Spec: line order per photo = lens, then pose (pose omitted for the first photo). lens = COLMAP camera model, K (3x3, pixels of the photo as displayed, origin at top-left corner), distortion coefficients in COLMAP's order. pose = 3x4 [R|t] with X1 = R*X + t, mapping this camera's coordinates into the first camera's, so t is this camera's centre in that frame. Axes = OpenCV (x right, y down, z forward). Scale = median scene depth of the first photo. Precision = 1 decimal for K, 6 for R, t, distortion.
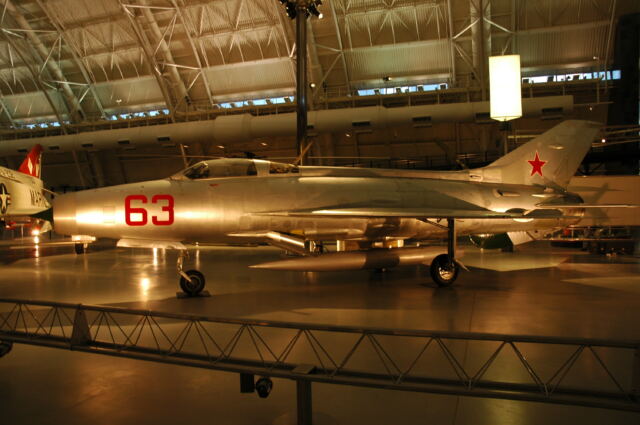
lens RADIAL K [[489.0, 0, 312.2], [0, 489.0, 227.8], [0, 0, 1]] dist [-0.127789, 0.081837]
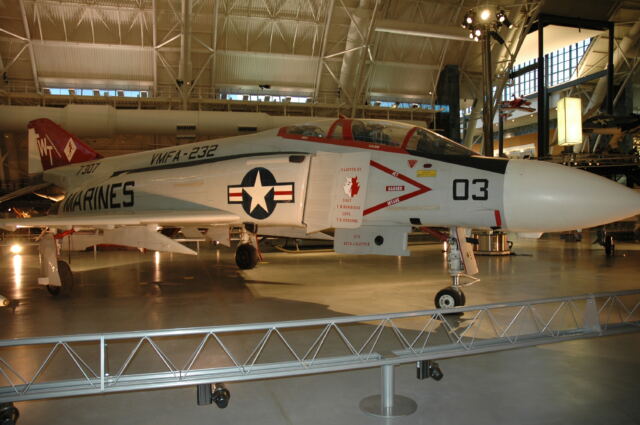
lens RADIAL K [[489.0, 0, 325.7], [0, 489.0, 219.9], [0, 0, 1]] dist [-0.127789, 0.081837]
pose [[0.811364, -0.010832, 0.584441, -0.313308], [0.031902, 0.999159, -0.025771, -0.000845], [-0.583670, 0.039555, 0.811027, 0.110759]]
